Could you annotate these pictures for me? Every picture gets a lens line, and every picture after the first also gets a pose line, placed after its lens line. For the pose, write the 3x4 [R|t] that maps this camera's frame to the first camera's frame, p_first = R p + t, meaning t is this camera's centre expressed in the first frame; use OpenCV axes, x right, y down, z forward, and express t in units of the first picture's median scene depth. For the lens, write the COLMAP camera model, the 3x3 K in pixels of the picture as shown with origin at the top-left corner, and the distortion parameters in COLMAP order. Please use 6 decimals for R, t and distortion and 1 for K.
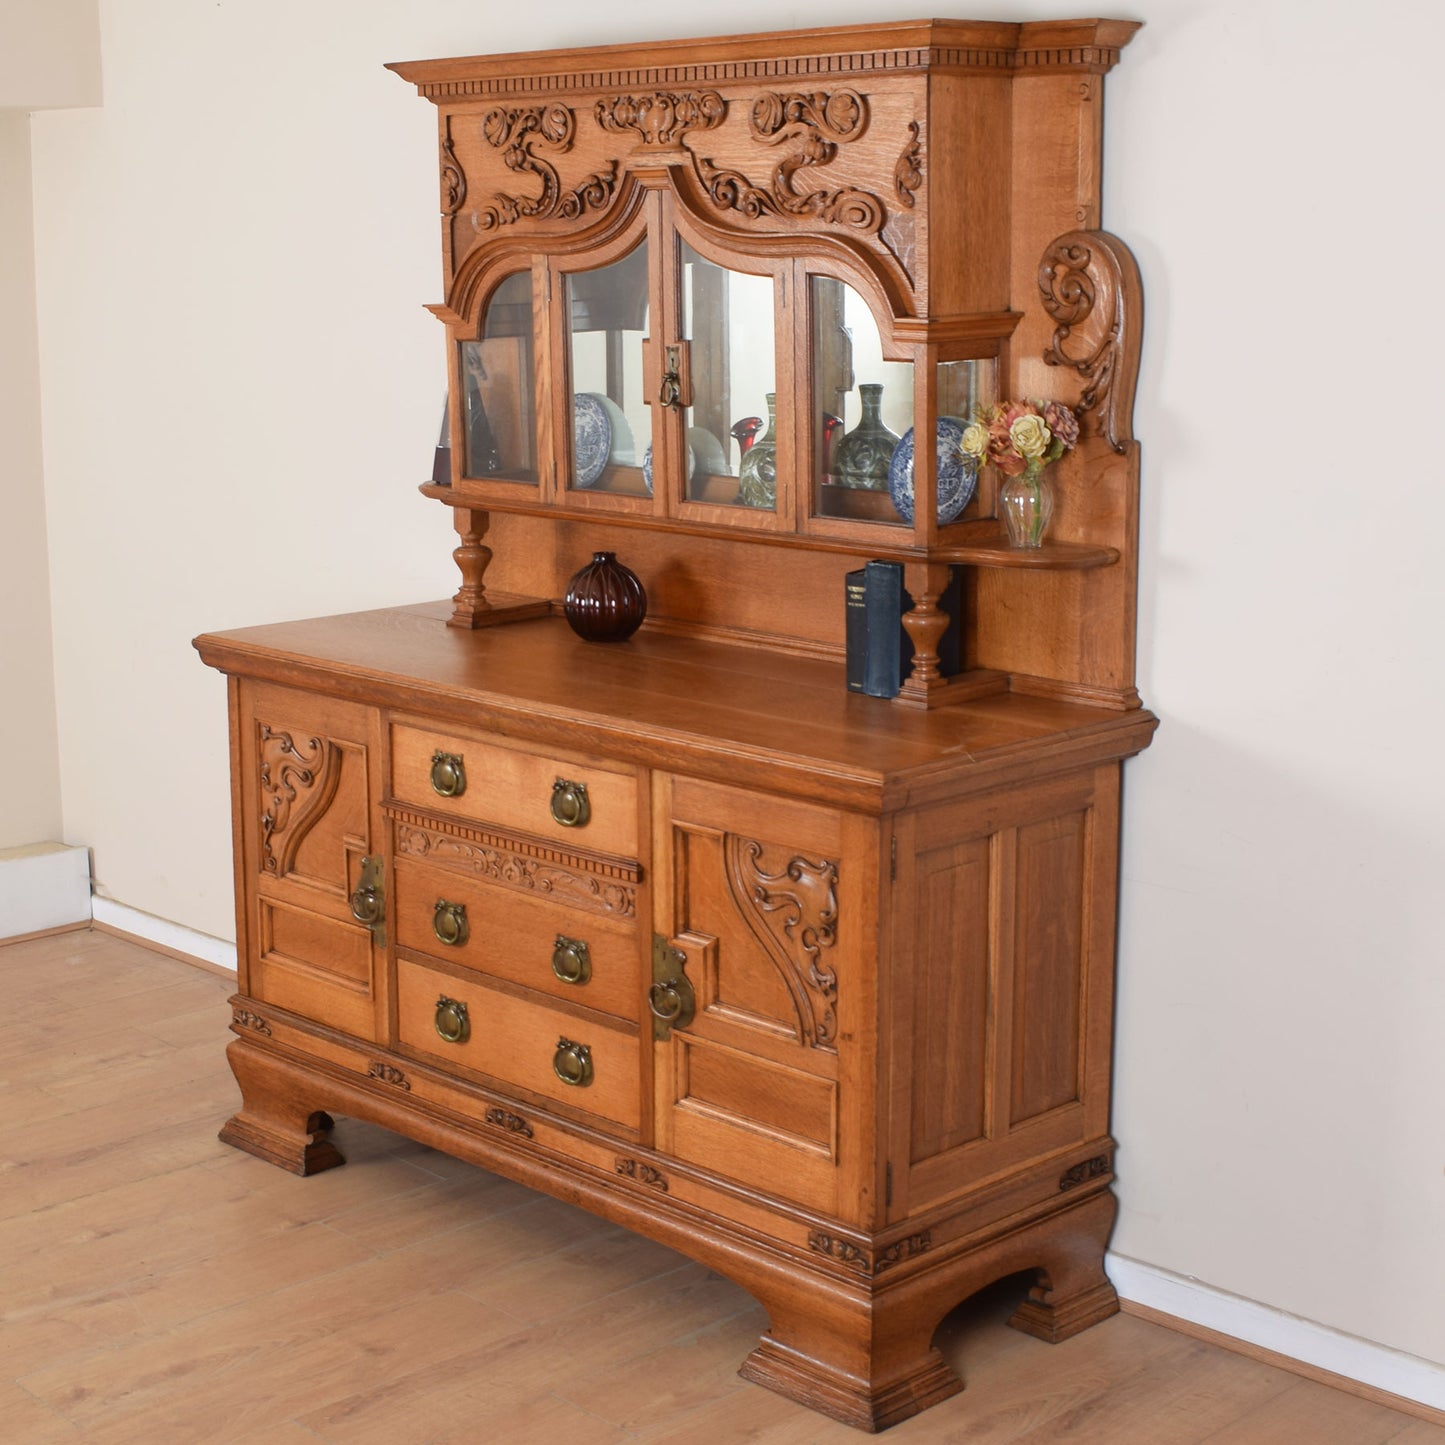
lens RADIAL K [[2489.5, 0, 664.4], [0, 2489.5, 746.6], [0, 0, 1]] dist [-0.073501, -0.044214]
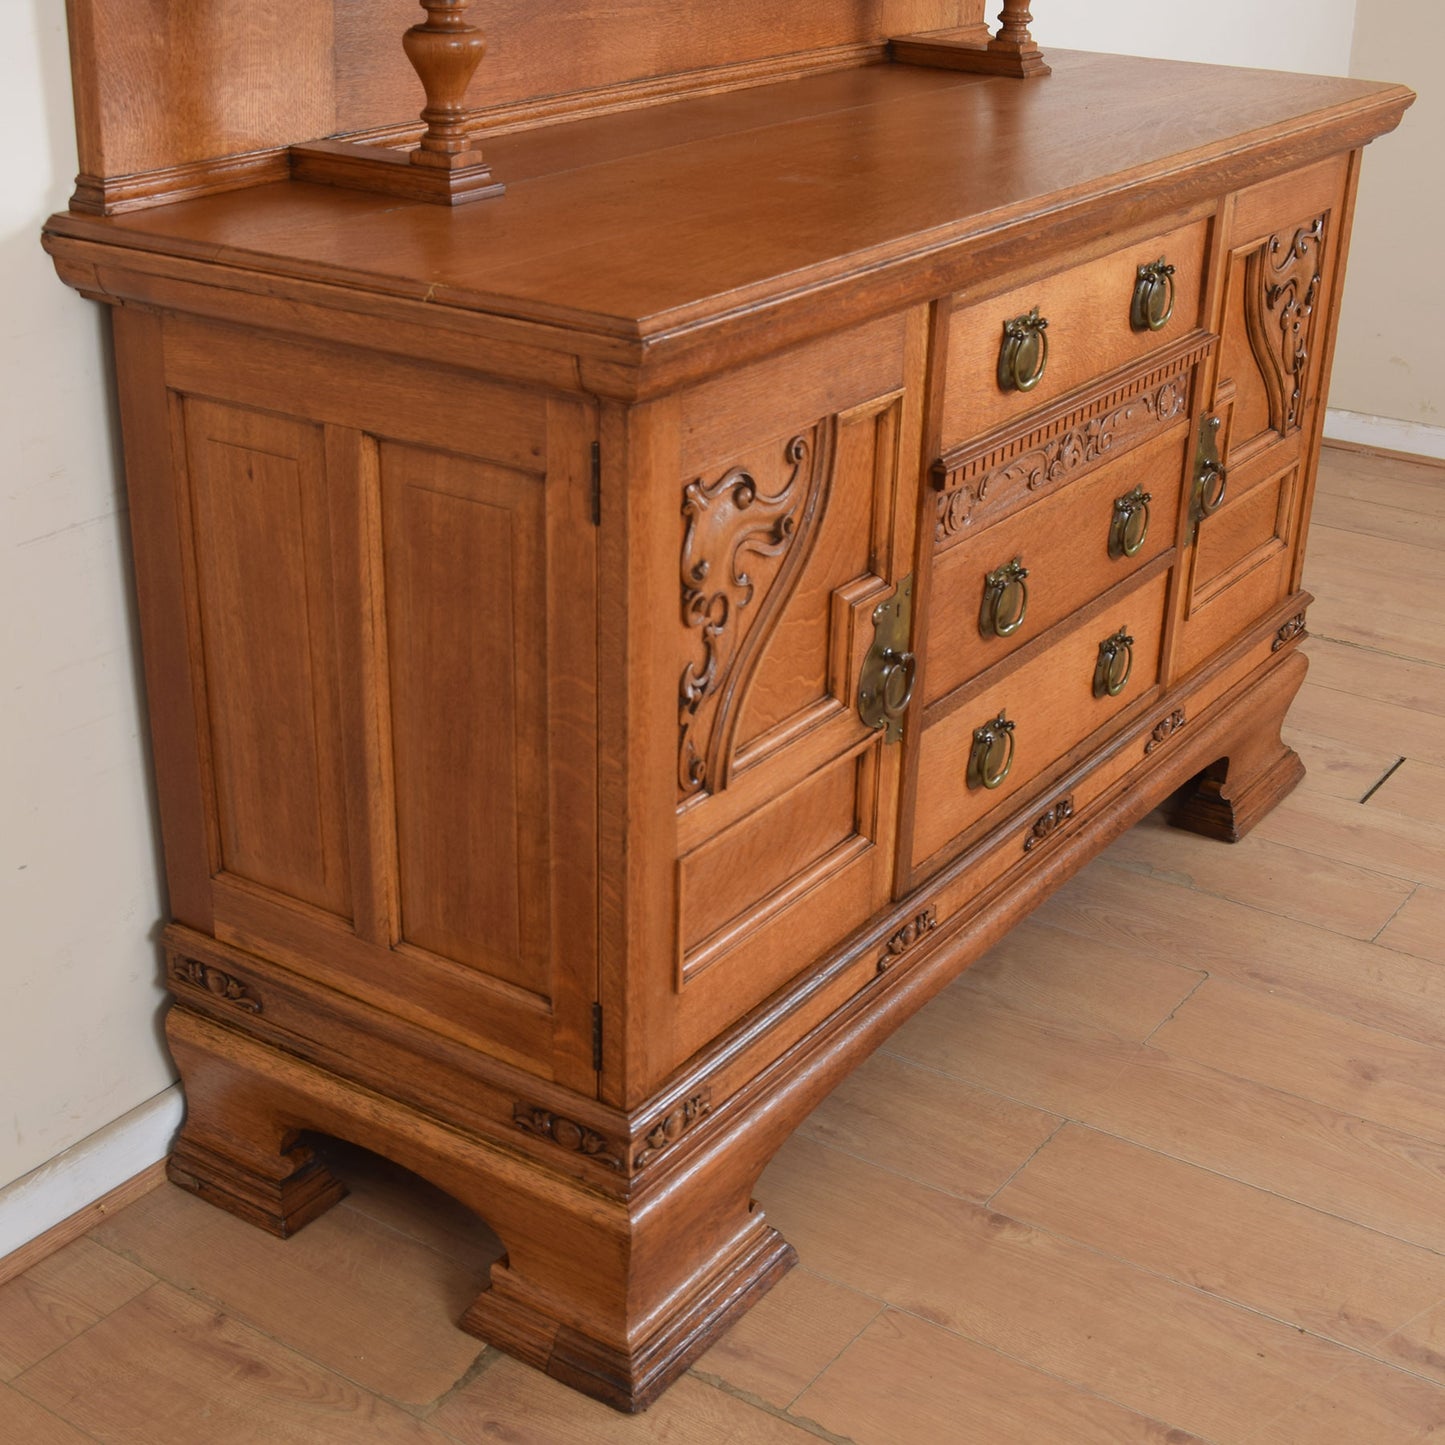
lens RADIAL K [[2167.6, 0, 652.8], [0, 2167.6, 789.2], [0, 0, 1]] dist [-0.054739, -0.055819]
pose [[-0.187745, -0.421209, 0.887319, -0.606852], [0.192657, 0.870043, 0.453772, -0.157526], [-0.963138, 0.256142, -0.082198, 1.238510]]
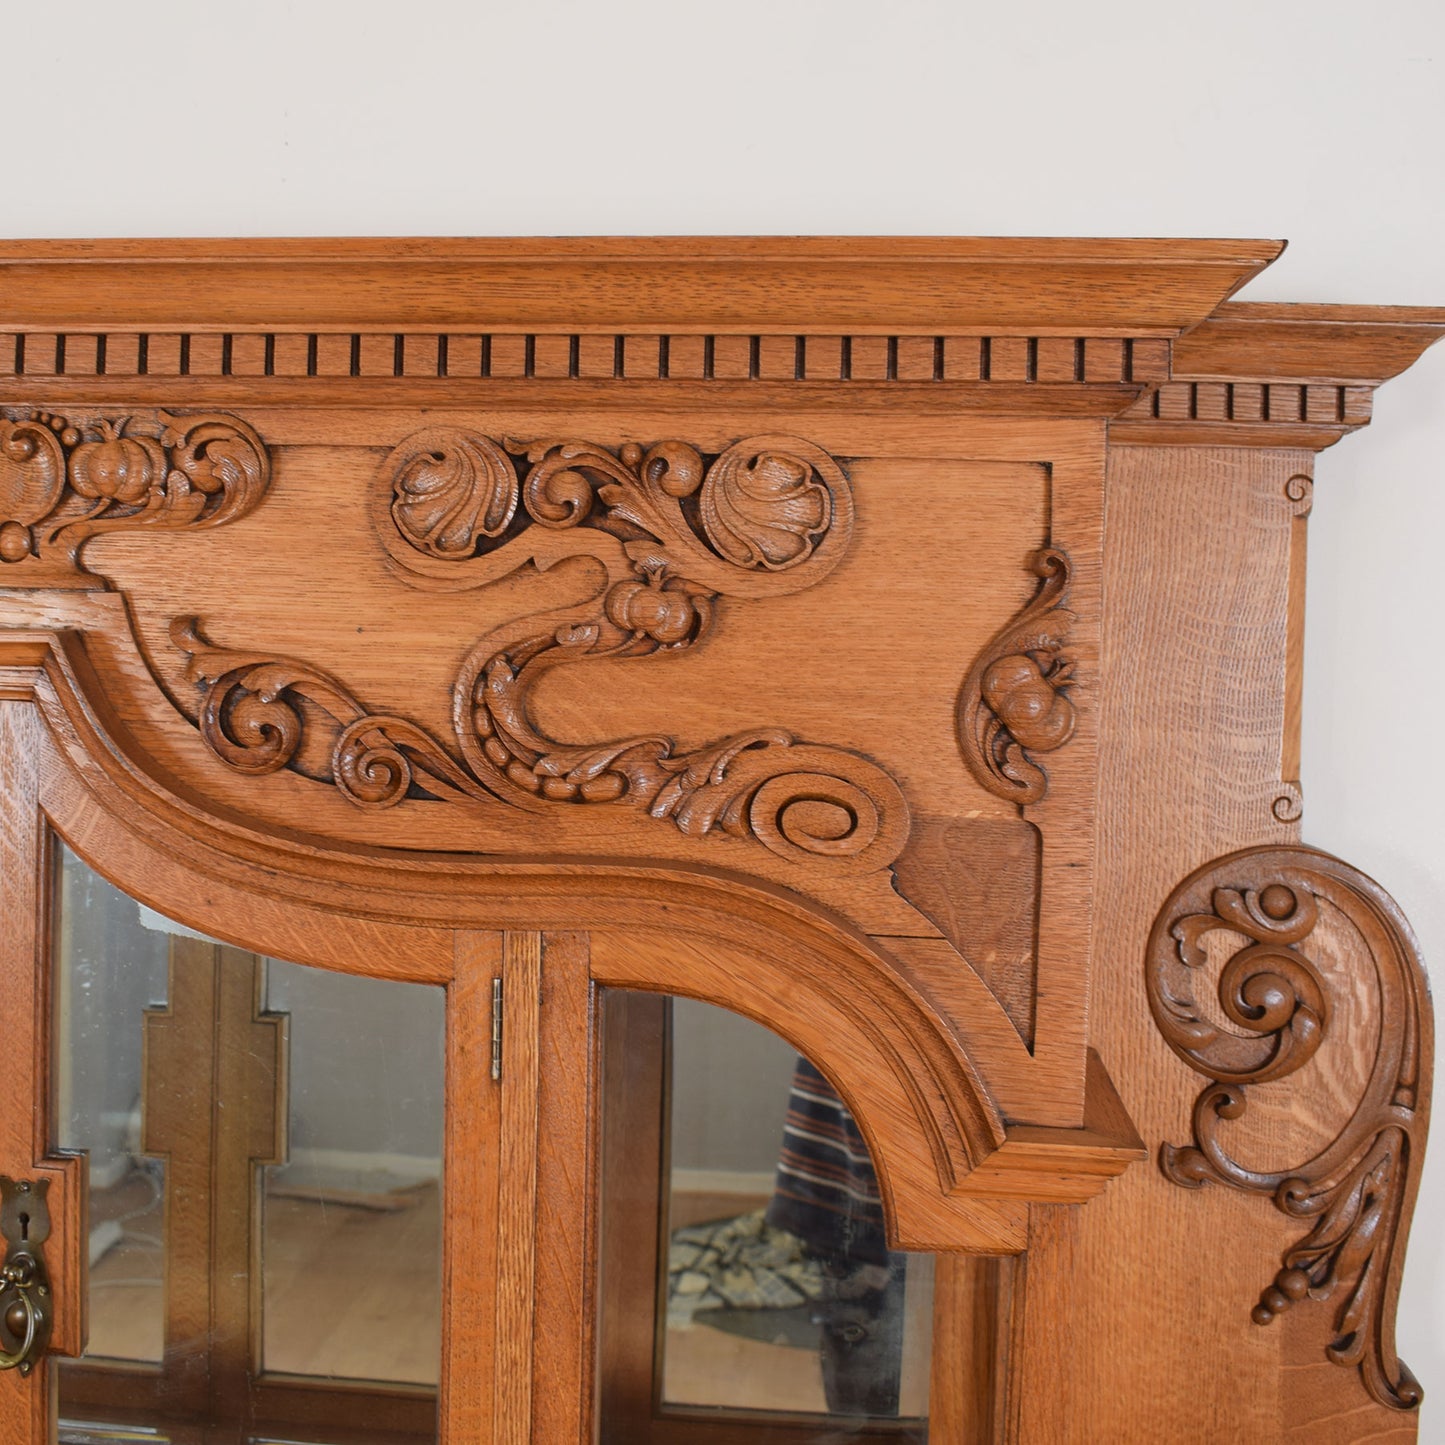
lens RADIAL K [[2023.8, 0, 603.7], [0, 2023.8, 652.1], [0, 0, 1]] dist [-0.090120, 0.041068]
pose [[0.779910, 0.023921, 0.625435, -0.109092], [0.097368, 0.982467, -0.158994, -0.191625], [-0.618272, 0.184898, 0.763906, 0.791285]]
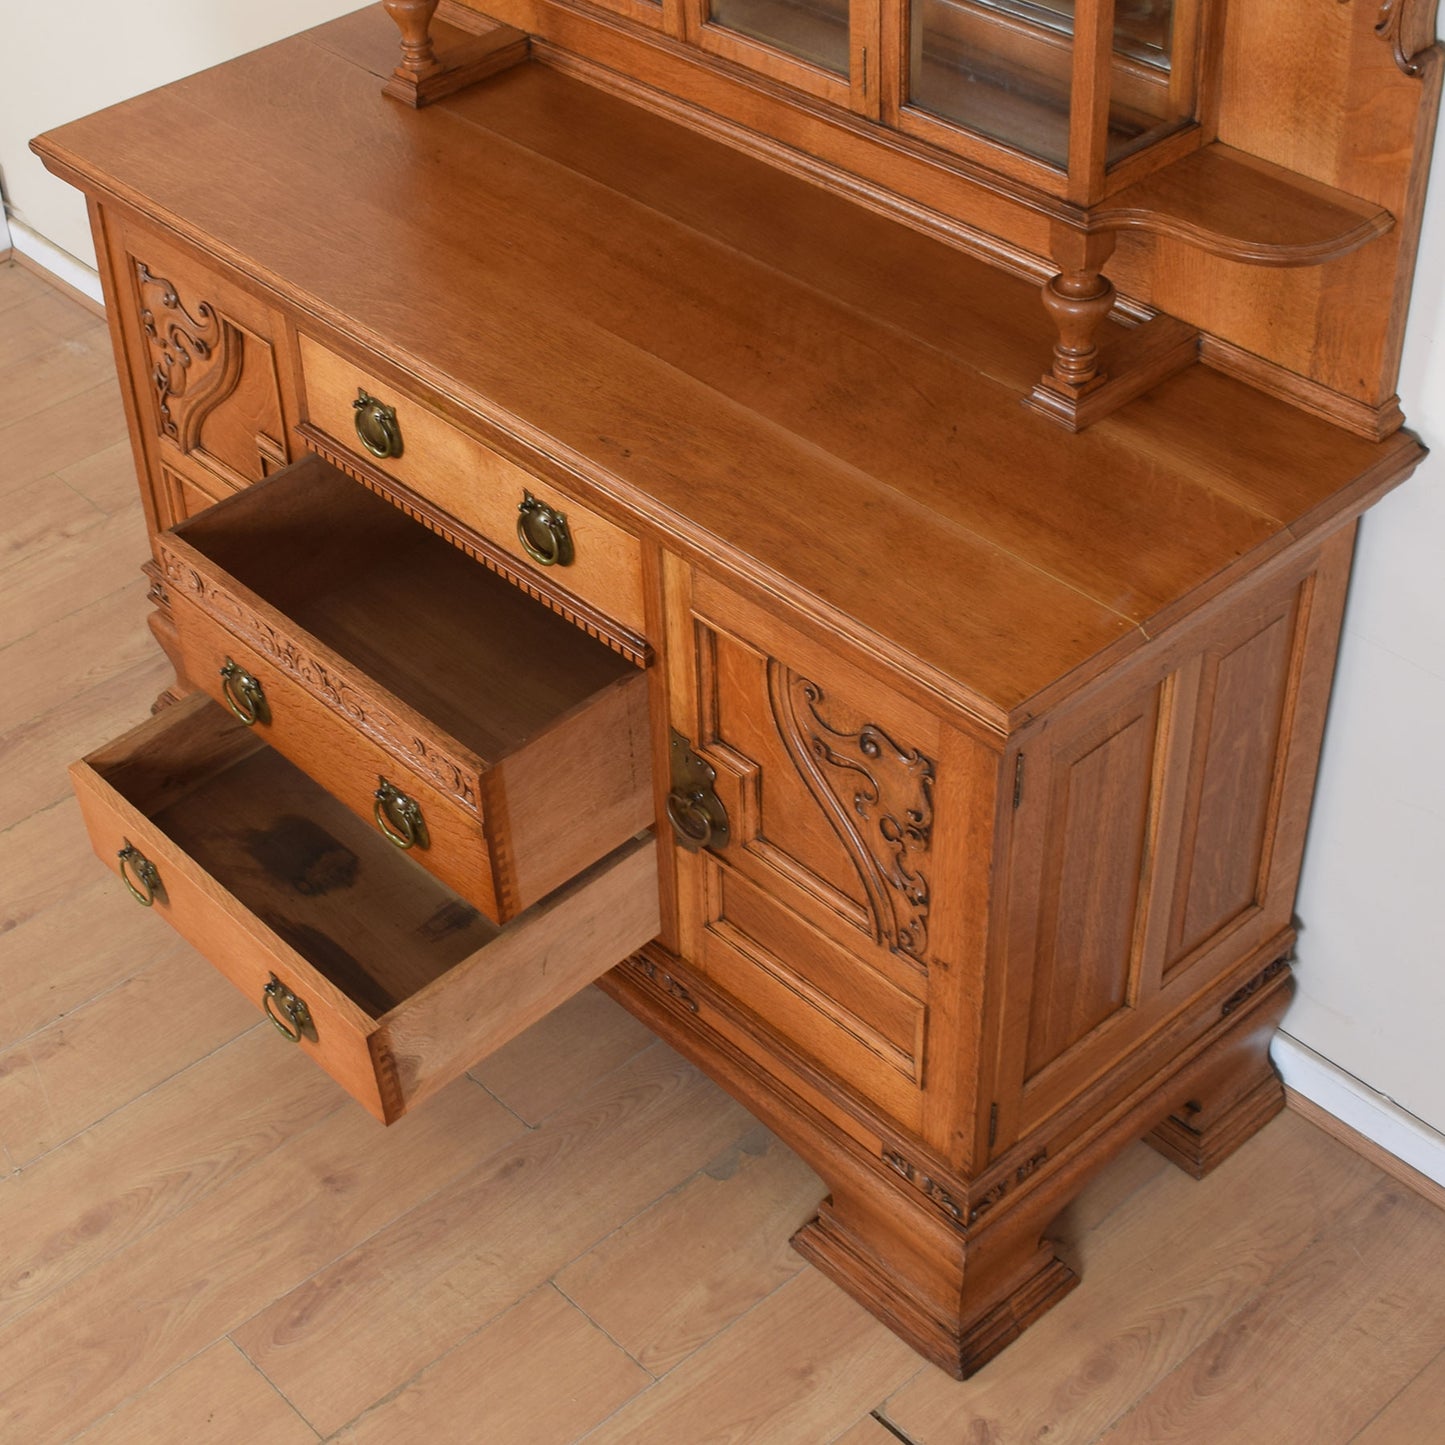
lens RADIAL K [[2444.8, 0, 555.3], [0, 2444.8, 651.7], [0, 0, 1]] dist [-0.084796, -0.027680]
pose [[0.996615, -0.009033, -0.081715, 0.019824], [0.044184, 0.897051, 0.439712, -0.251599], [0.069331, -0.441834, 0.894414, 0.381035]]
